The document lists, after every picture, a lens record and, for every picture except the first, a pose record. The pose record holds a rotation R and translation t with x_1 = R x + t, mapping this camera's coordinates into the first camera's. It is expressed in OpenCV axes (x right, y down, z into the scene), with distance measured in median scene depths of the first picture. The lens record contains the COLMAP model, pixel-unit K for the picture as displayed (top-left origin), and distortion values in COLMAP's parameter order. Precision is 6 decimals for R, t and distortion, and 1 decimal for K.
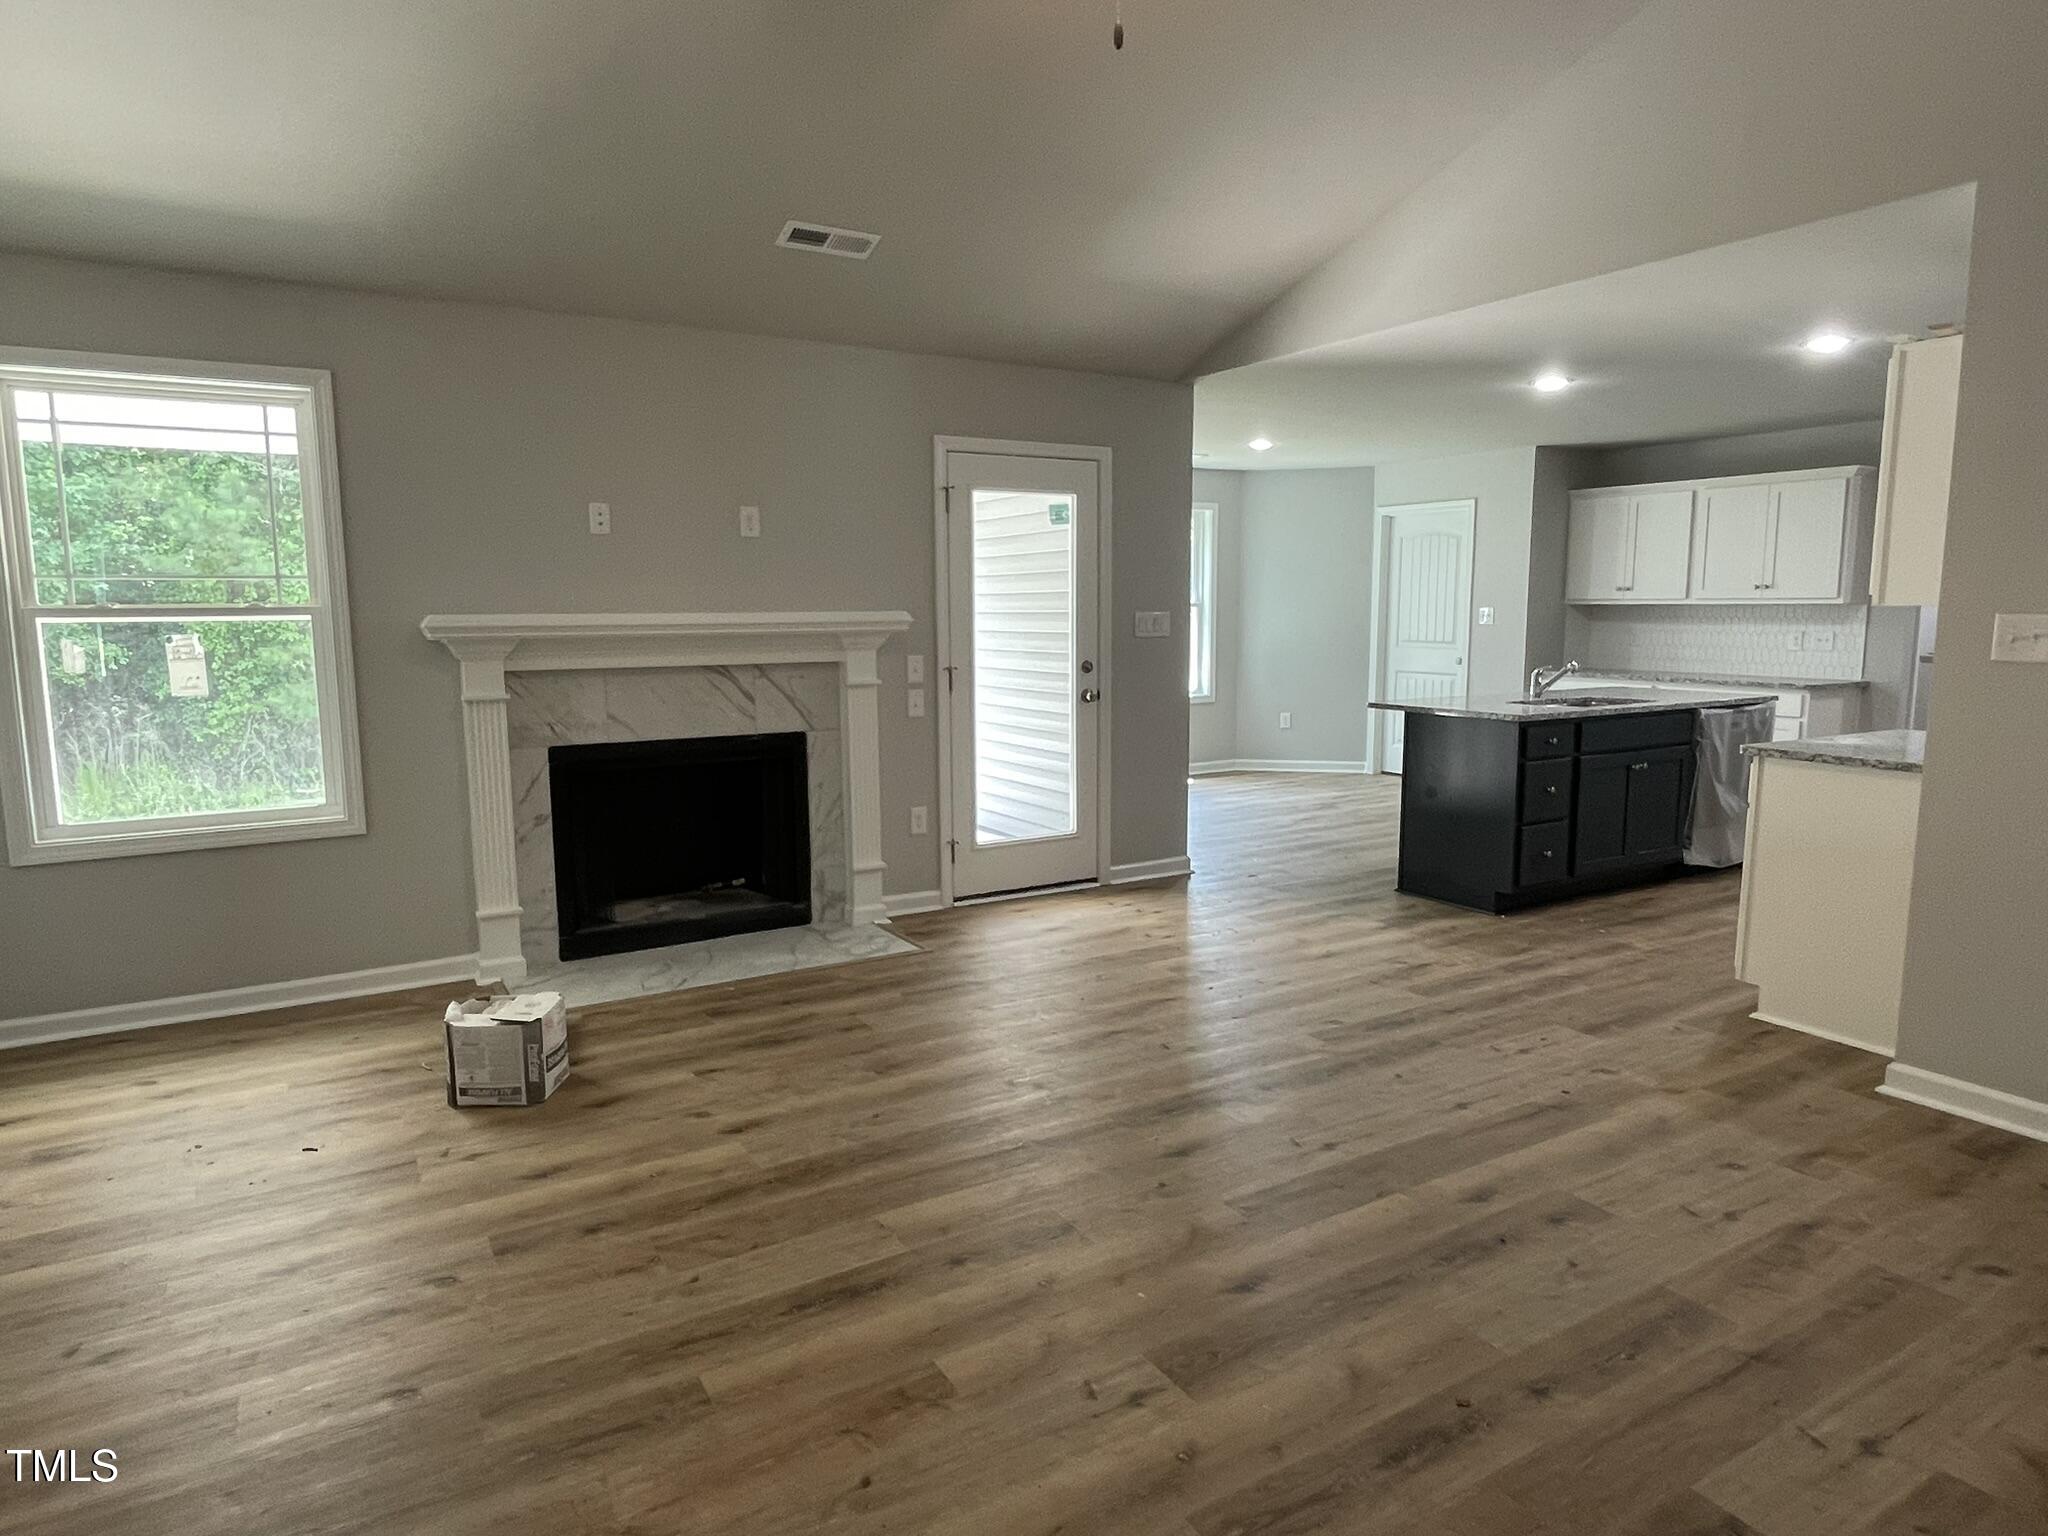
lens RADIAL K [[1194.2, 0, 1023.6], [0, 1194.2, 764.3], [0, 0, 1]] dist [-0.002669, -0.001575]
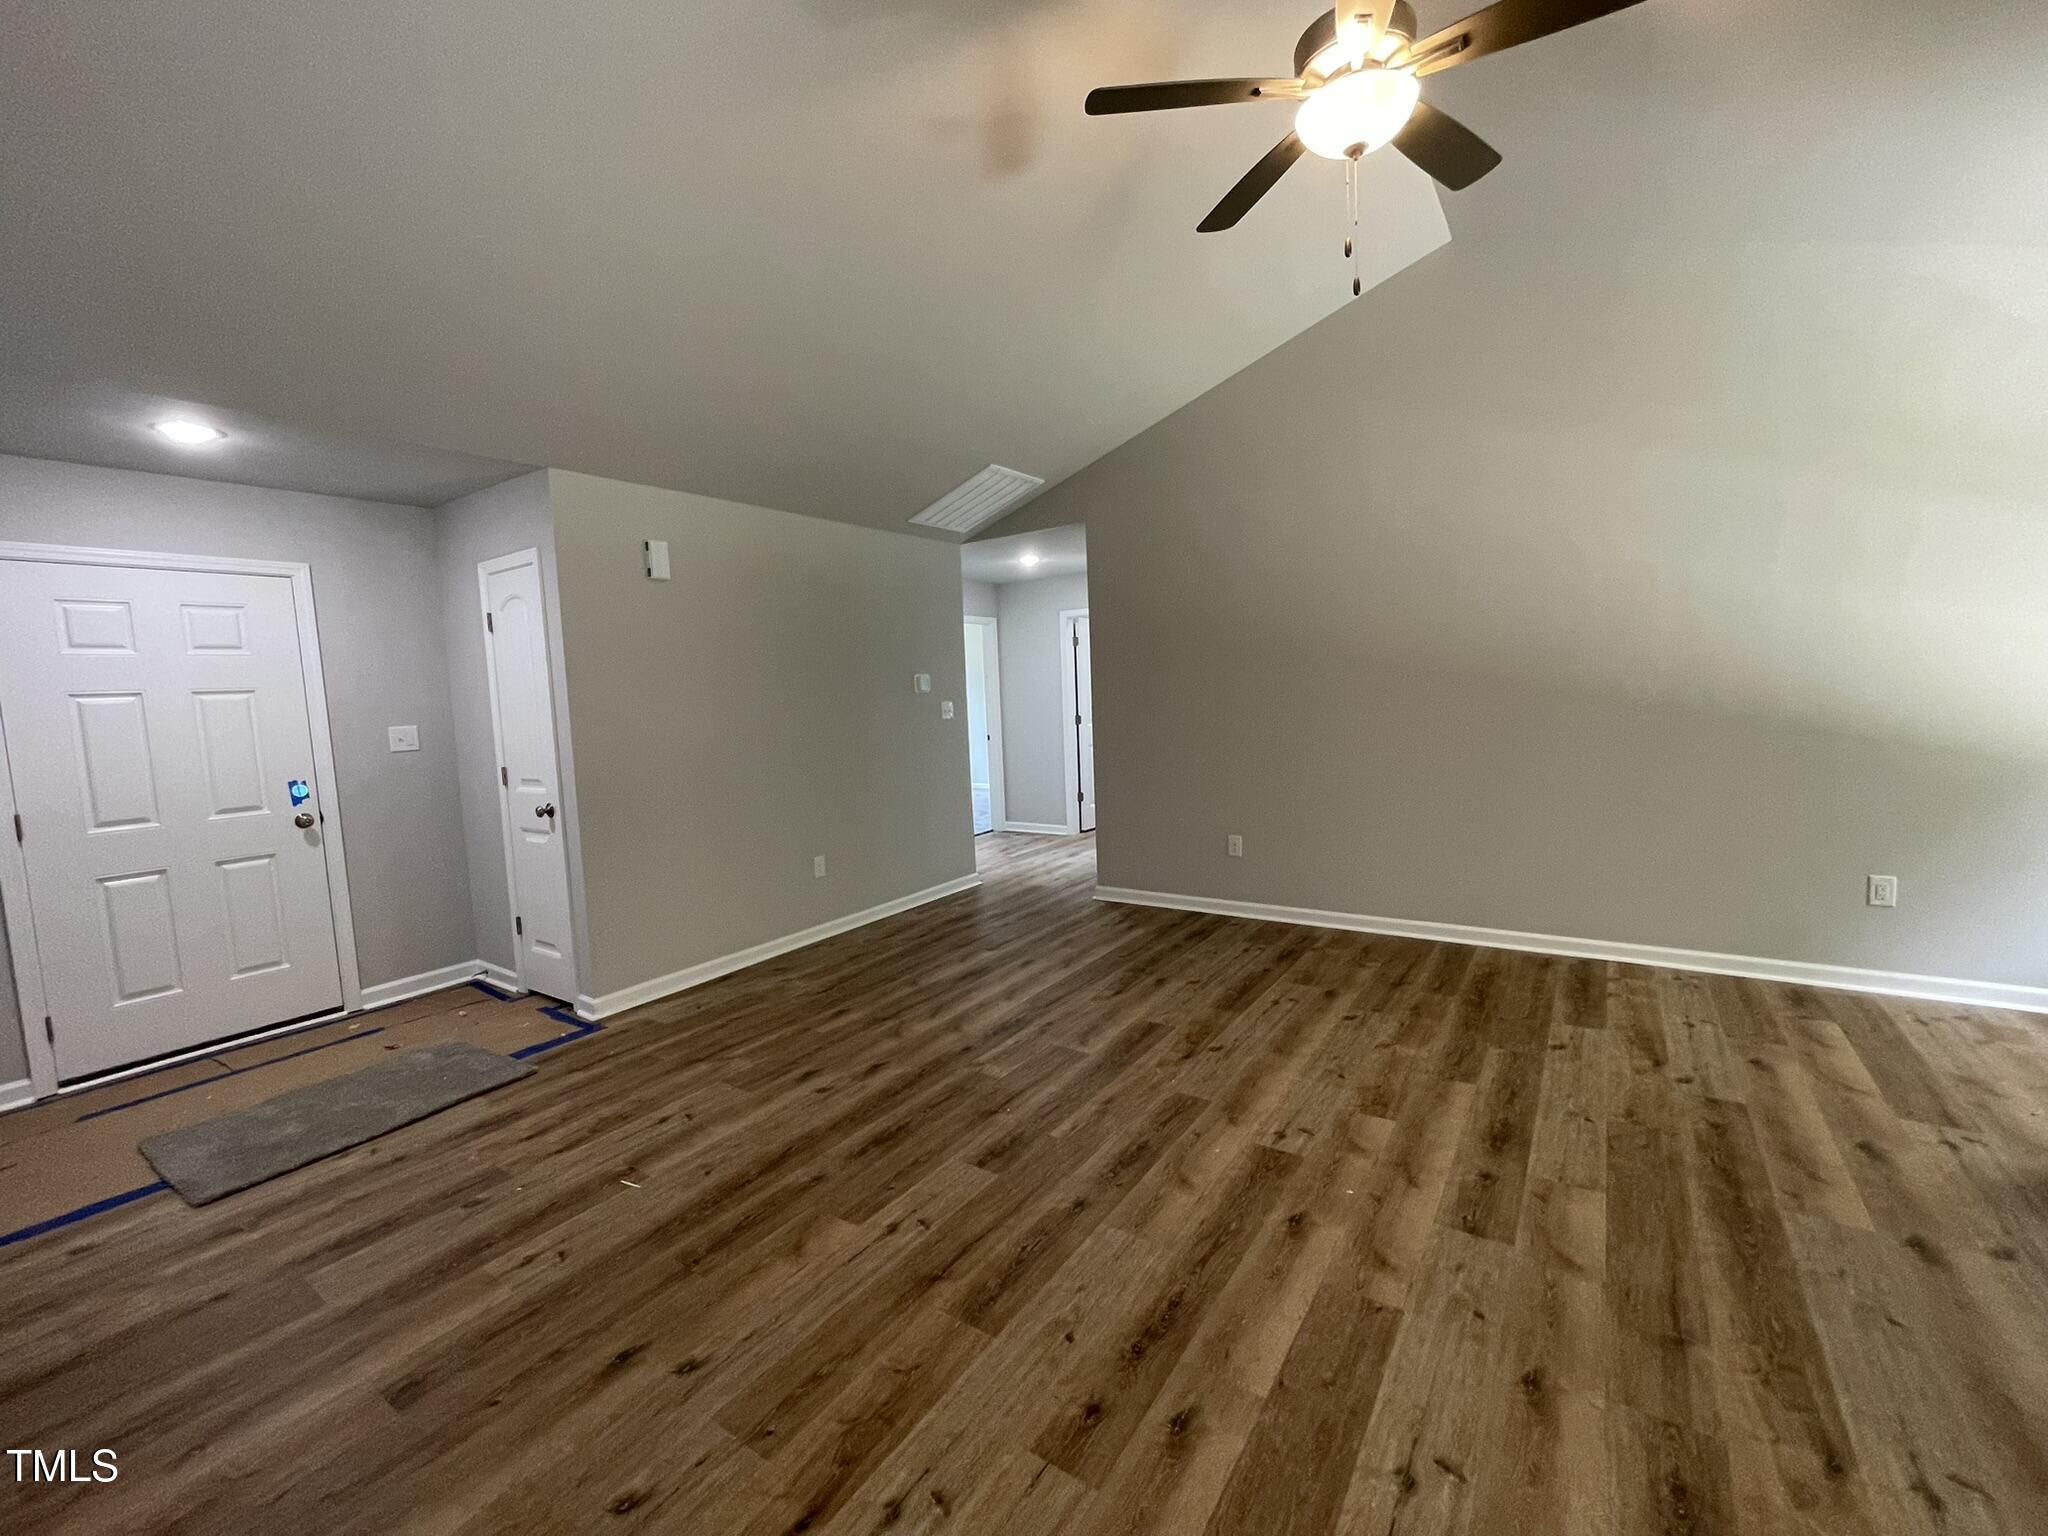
lens RADIAL K [[842.7, 0, 1028.1], [0, 842.7, 763.7], [0, 0, 1]] dist [0.002088, 0.000191]
pose [[-0.905830, 0.079723, -0.416073, 0.861557], [-0.008852, 0.978357, 0.206734, -0.244993], [0.423550, 0.190949, -0.885519, 1.748731]]
